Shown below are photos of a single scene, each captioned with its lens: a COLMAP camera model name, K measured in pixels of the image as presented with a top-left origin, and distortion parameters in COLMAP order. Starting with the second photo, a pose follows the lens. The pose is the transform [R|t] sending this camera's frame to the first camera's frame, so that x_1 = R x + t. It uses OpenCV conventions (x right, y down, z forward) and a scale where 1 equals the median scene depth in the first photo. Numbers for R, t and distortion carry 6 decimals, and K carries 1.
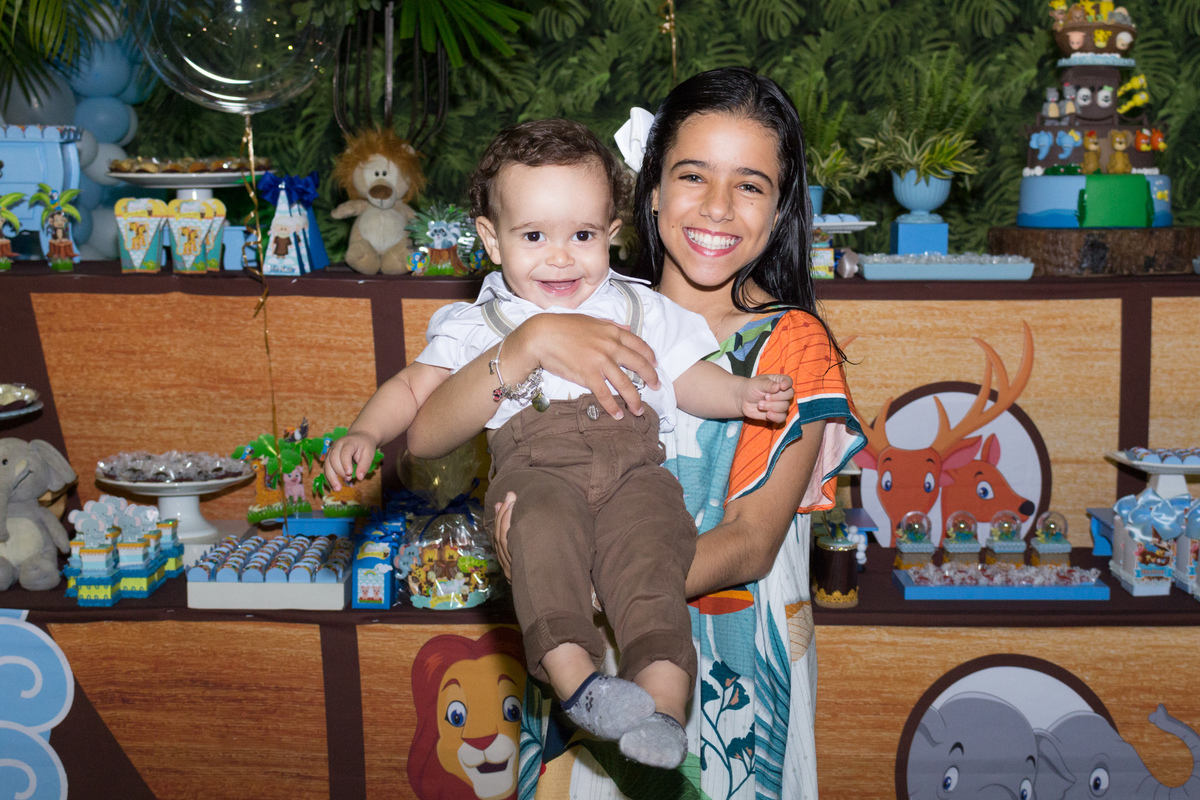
lens RADIAL K [[1754.9, 0, 639.0], [0, 1754.9, 425.1], [0, 0, 1]] dist [0.022050, 0.000000]
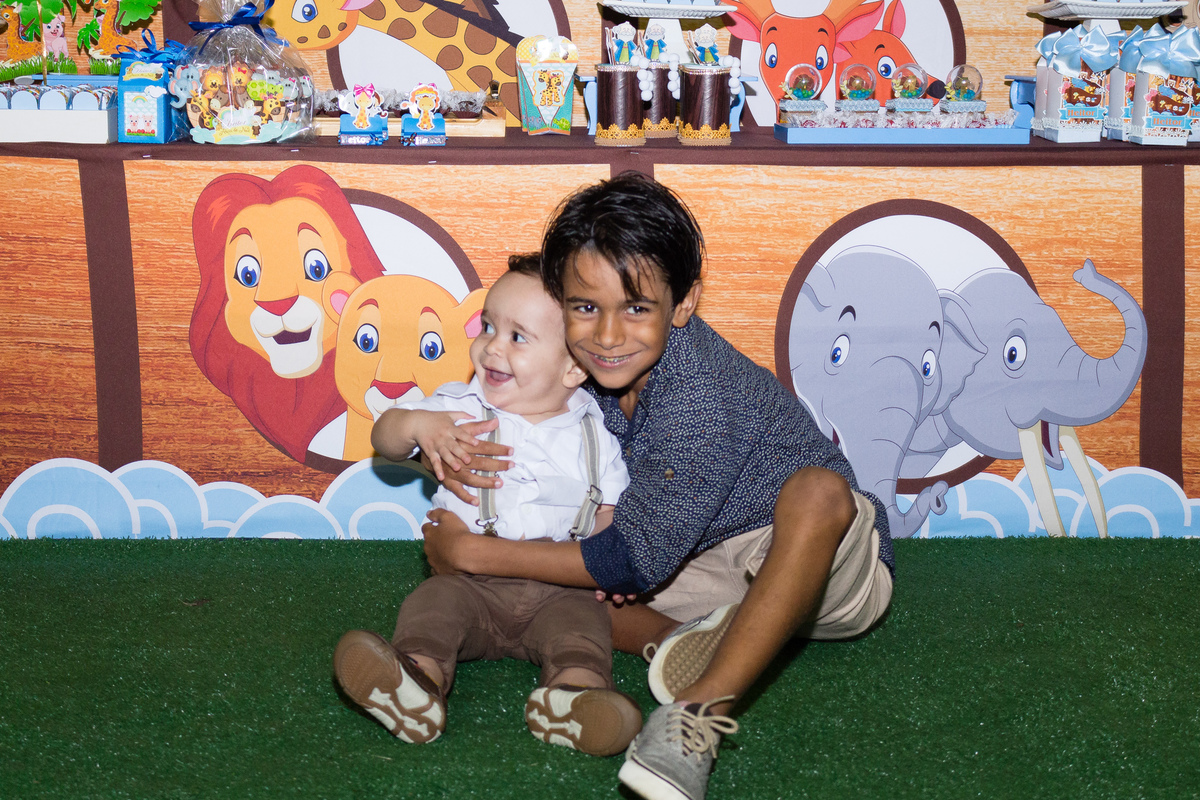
lens RADIAL K [[1988.3, 0, 598.1], [0, 1988.3, 400.9], [0, 0, 1]] dist [0.011909, 0.000000]
pose [[0.999179, -0.004836, 0.040211, 0.019810], [0.002678, 0.998562, 0.053551, 0.150051], [-0.040413, -0.053399, 0.997755, 0.045789]]
